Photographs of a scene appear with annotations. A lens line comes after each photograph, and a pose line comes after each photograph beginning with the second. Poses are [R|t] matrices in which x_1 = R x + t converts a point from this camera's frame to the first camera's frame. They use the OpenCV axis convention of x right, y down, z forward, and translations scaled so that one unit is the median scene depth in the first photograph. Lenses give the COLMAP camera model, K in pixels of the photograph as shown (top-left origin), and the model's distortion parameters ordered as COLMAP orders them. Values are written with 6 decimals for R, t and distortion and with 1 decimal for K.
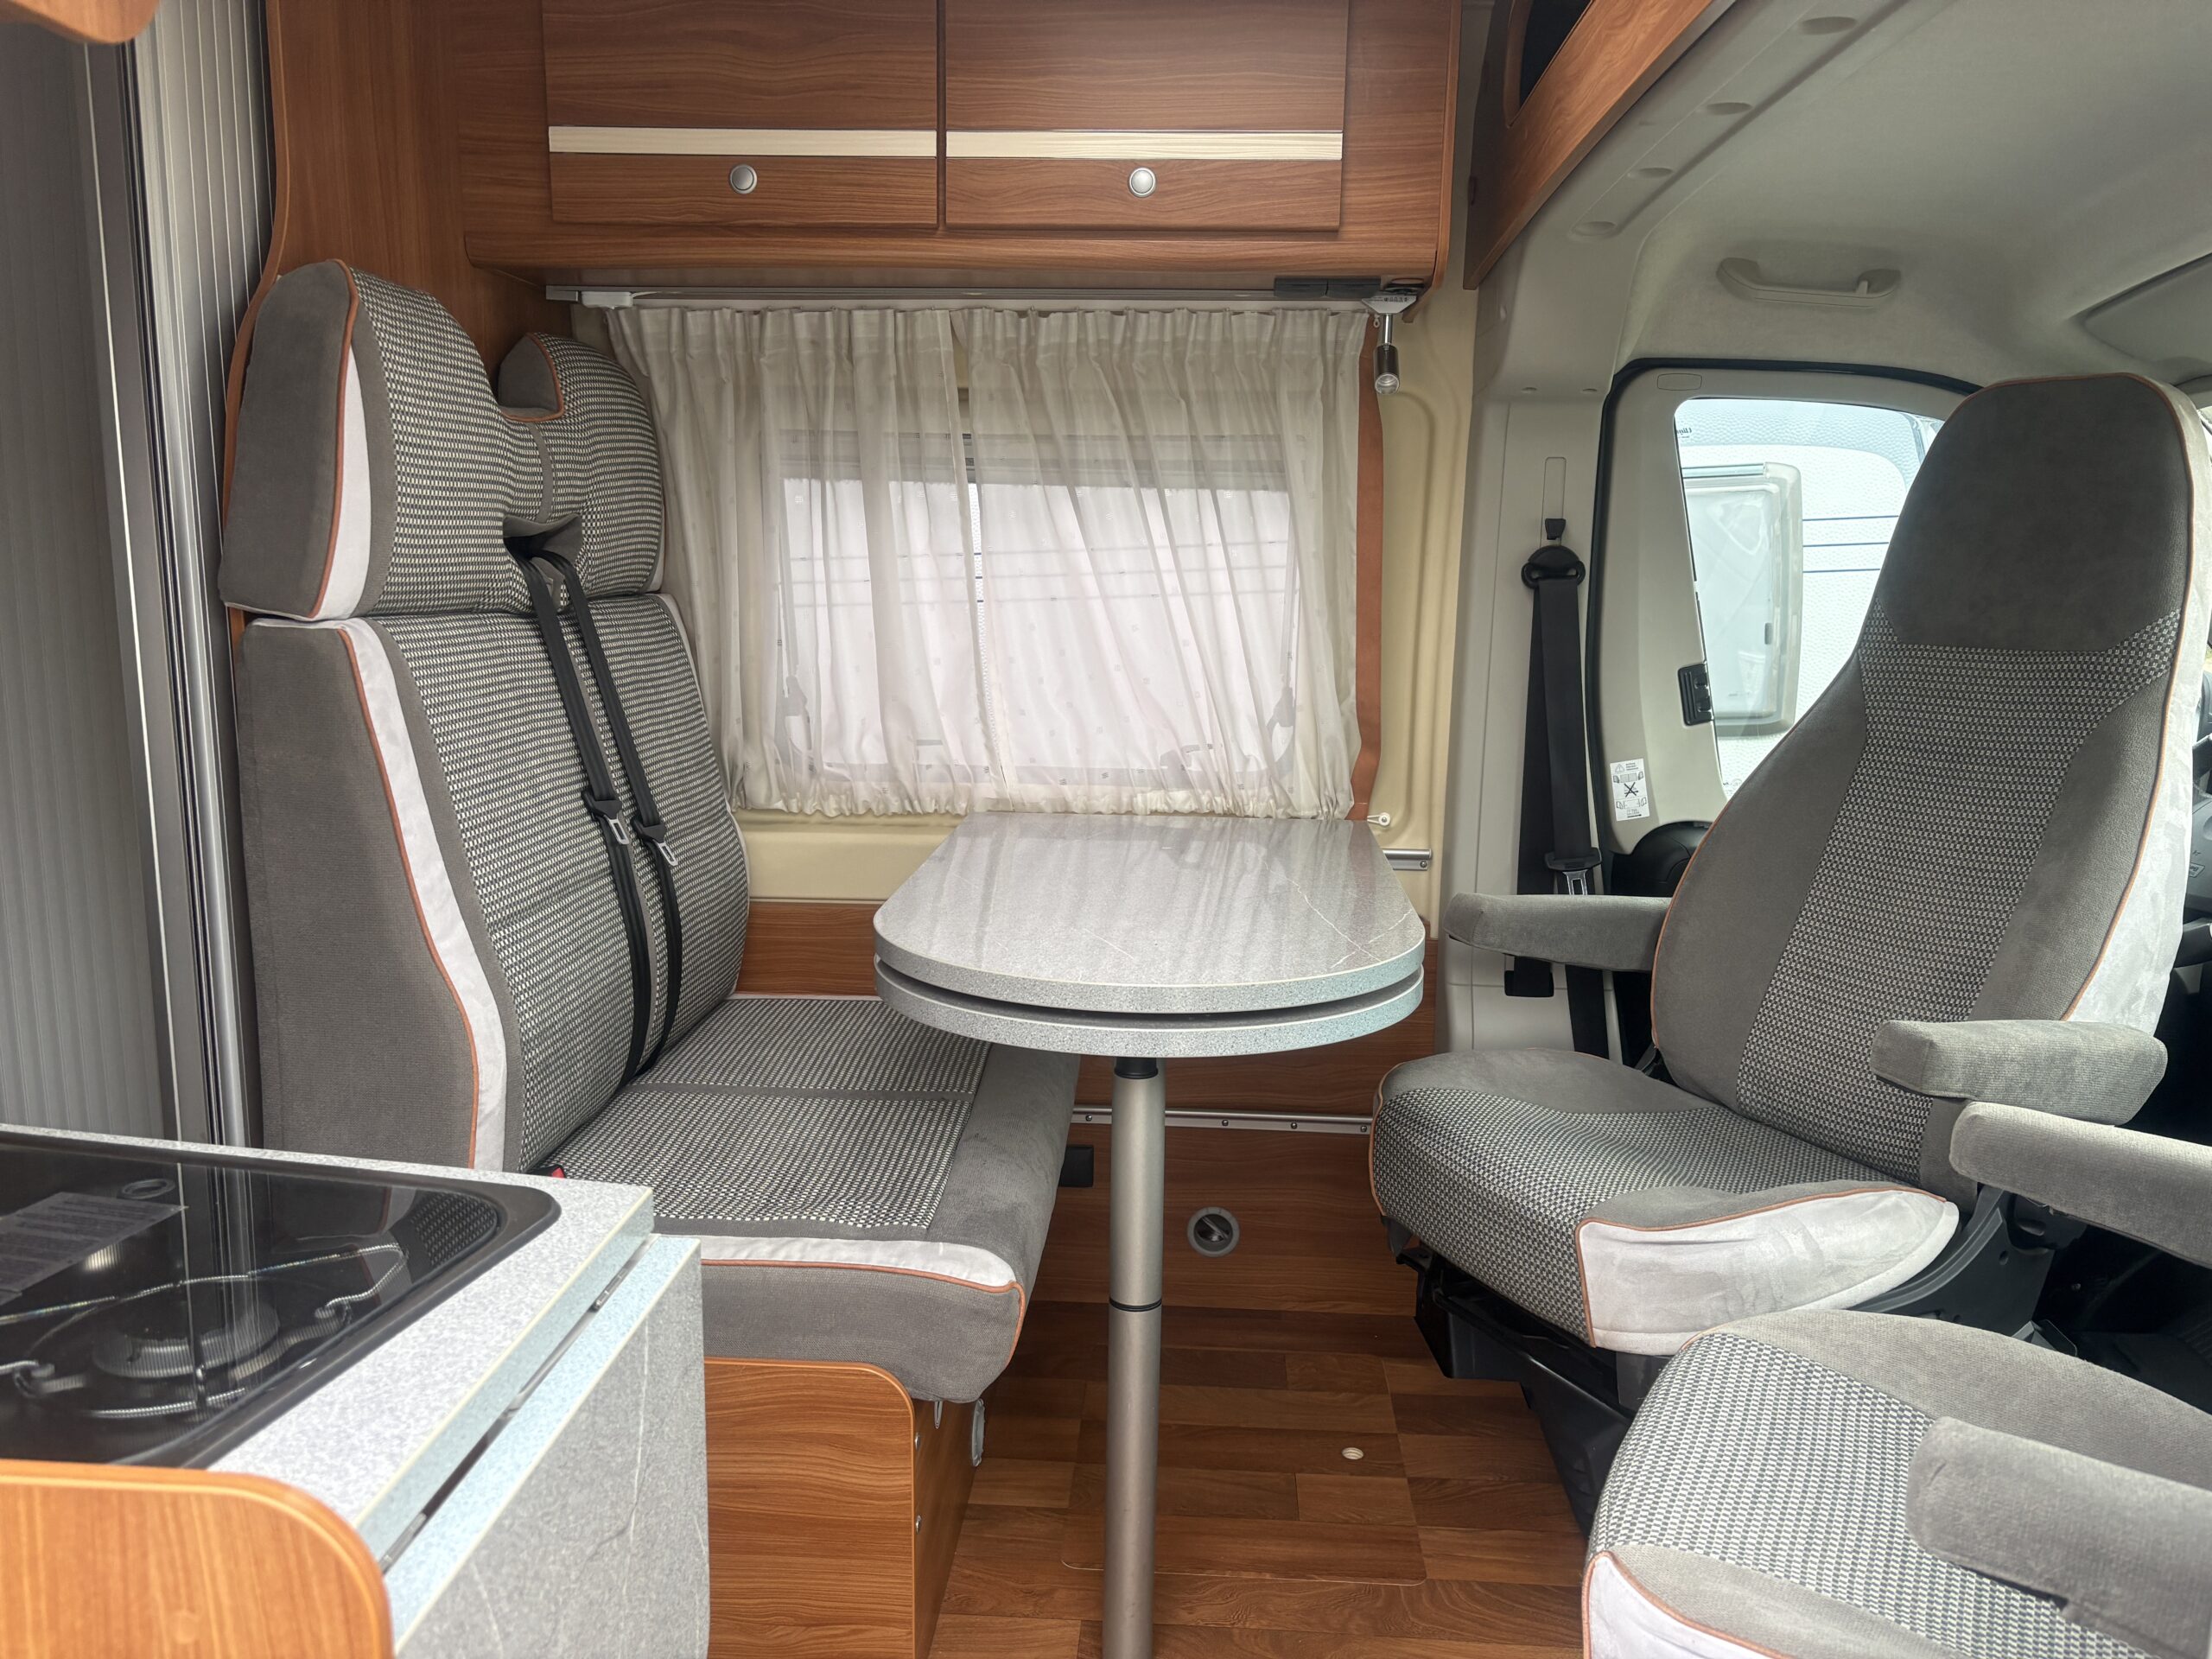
lens RADIAL K [[1700.0, 0, 1106.0], [0, 1700.0, 829.5], [0, 0, 1]] dist [0.006673, -0.008245]
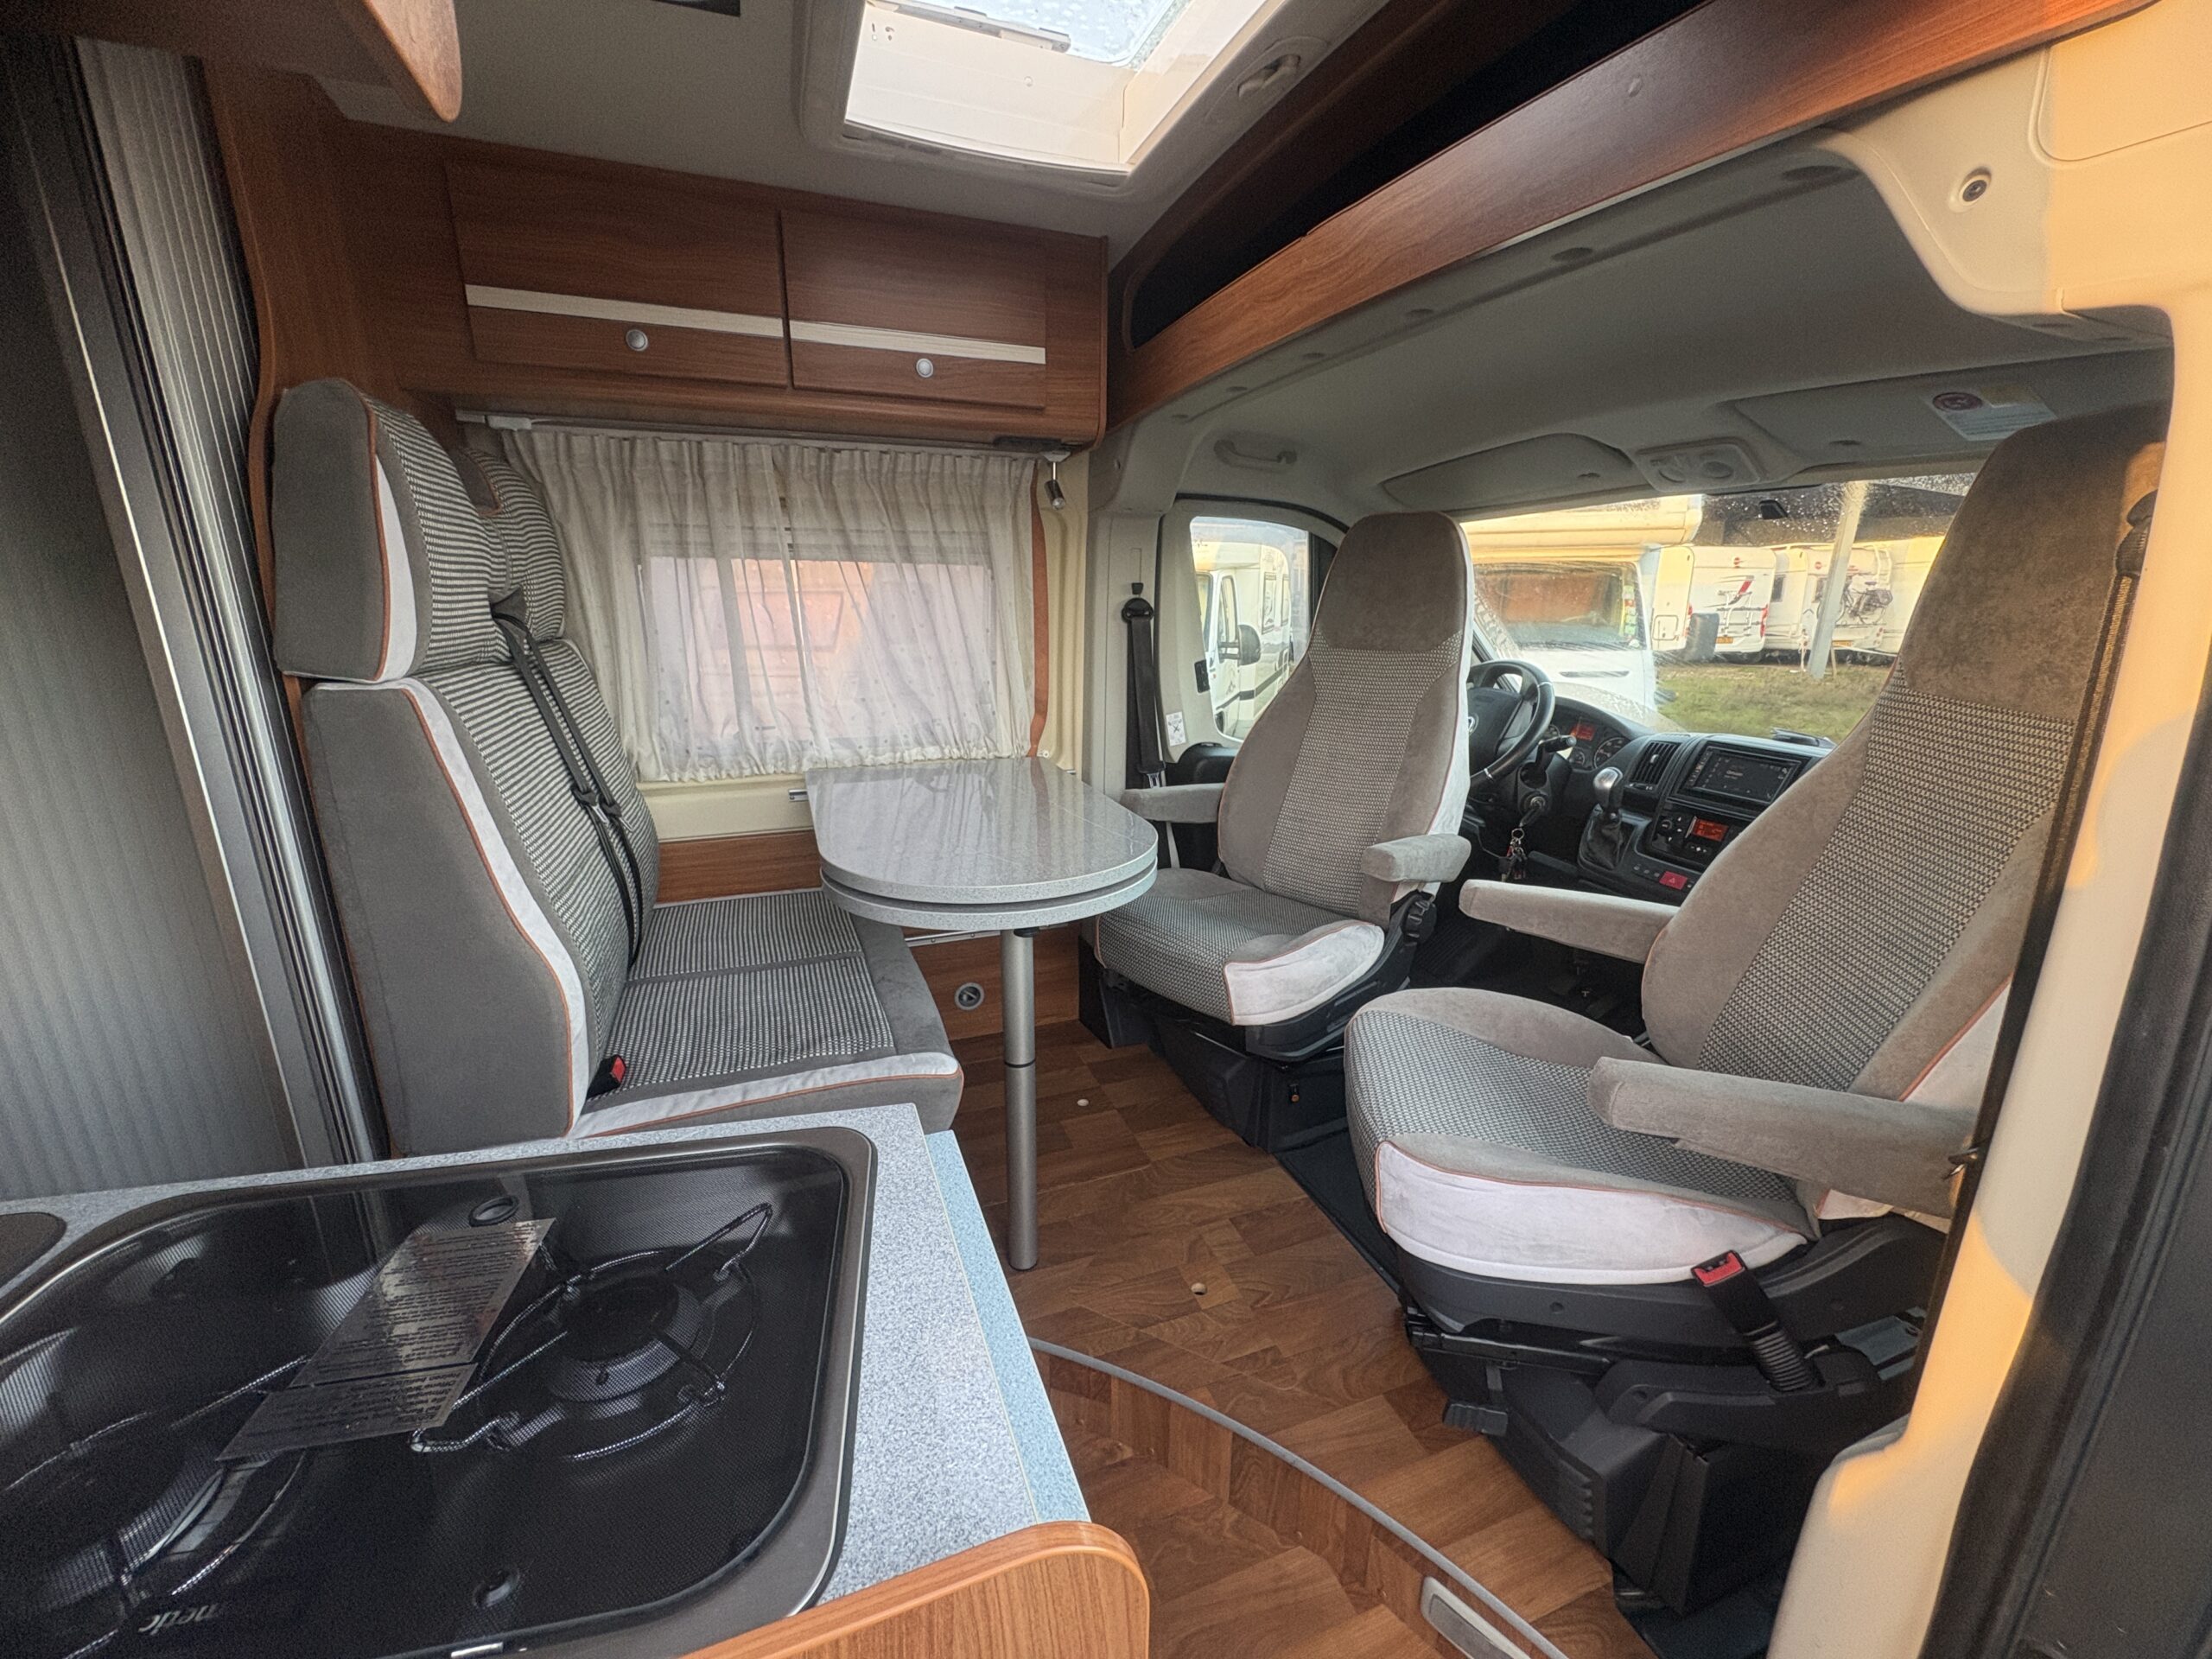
lens RADIAL K [[885.6, 0, 1106.0], [0, 885.6, 829.5], [0, 0, 1]] dist [-0.014338, 0.000323]
pose [[0.908867, -0.115791, 0.400690, -0.177112], [0.072798, 0.989984, 0.120959, -0.039337], [-0.410683, -0.080767, 0.908194, 0.138334]]
